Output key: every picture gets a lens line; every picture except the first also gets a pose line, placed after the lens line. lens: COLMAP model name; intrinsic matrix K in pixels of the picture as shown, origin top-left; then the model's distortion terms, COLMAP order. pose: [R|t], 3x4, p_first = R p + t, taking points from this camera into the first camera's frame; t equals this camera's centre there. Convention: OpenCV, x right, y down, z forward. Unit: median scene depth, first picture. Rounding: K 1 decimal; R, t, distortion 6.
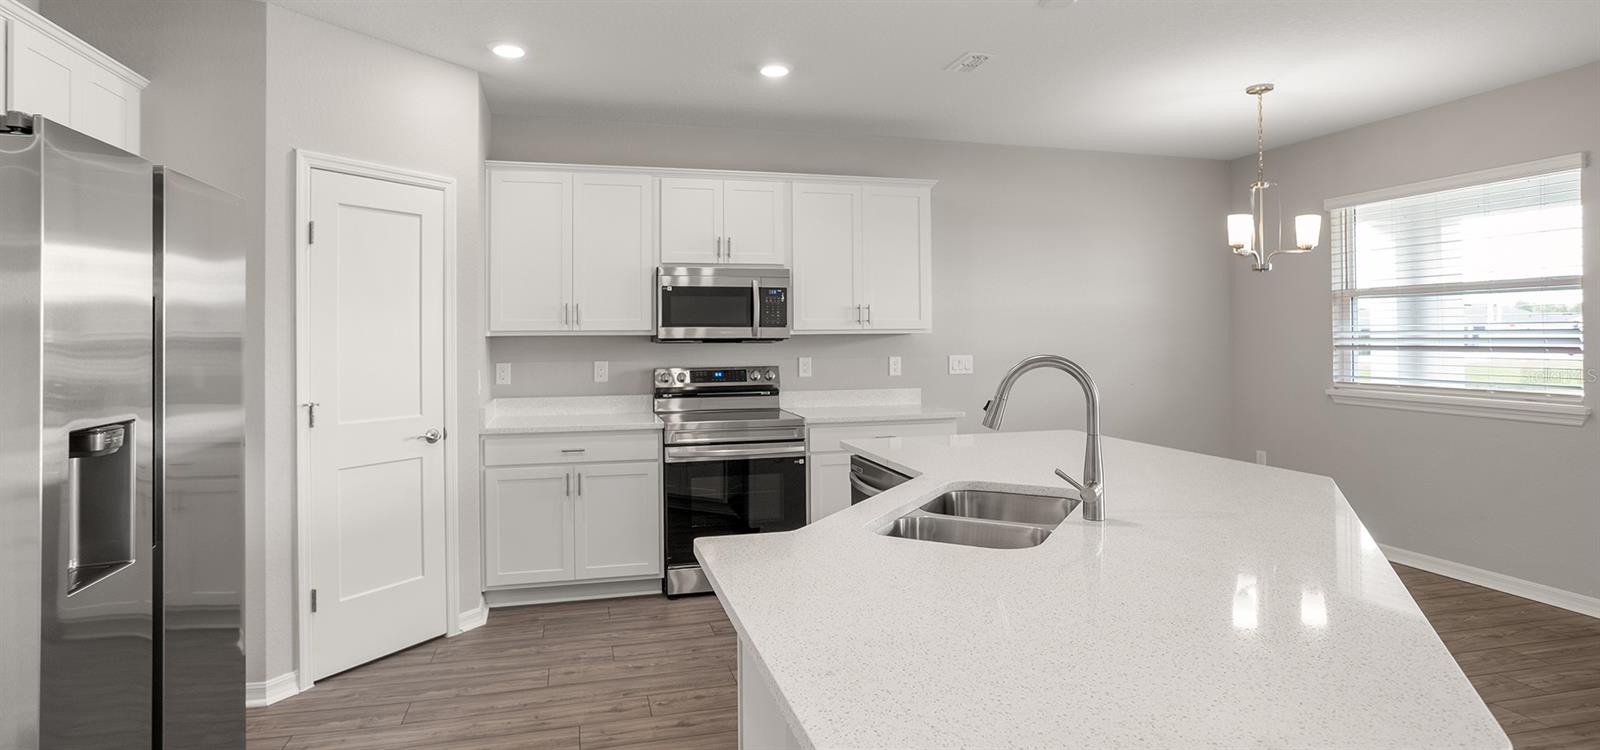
lens RADIAL K [[798.9, 0, 787.3], [0, 798.9, 332.7], [0, 0, 1]] dist [-0.050435, 0.030584]
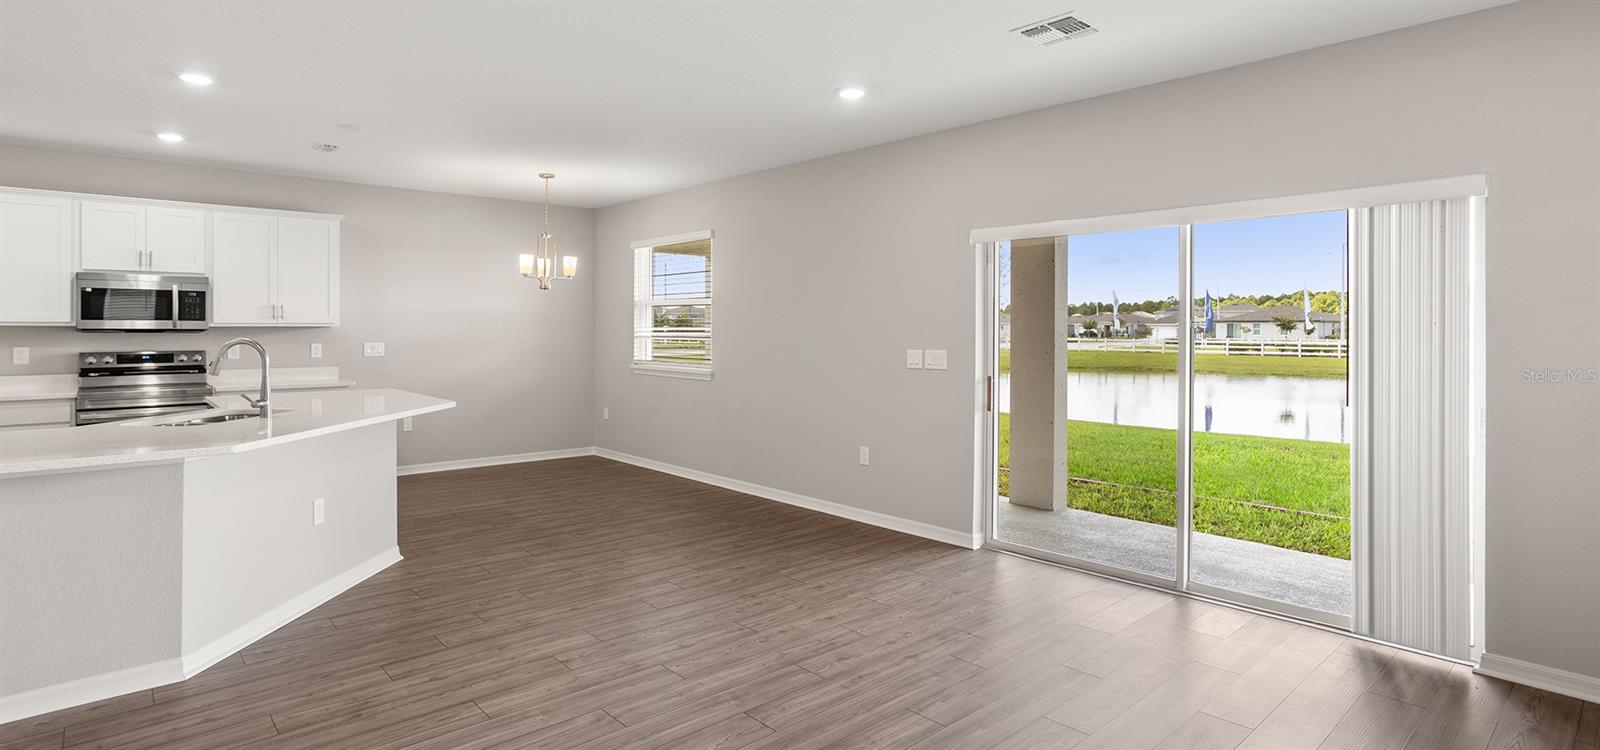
lens RADIAL K [[798.9, 0, 787.3], [0, 798.9, 332.7], [0, 0, 1]] dist [-0.050435, 0.030584]
pose [[0.893340, 0.005600, 0.449347, 0.284173], [-0.010443, 0.999911, 0.008300, -0.008331], [-0.449261, -0.012107, 0.893319, -0.610789]]
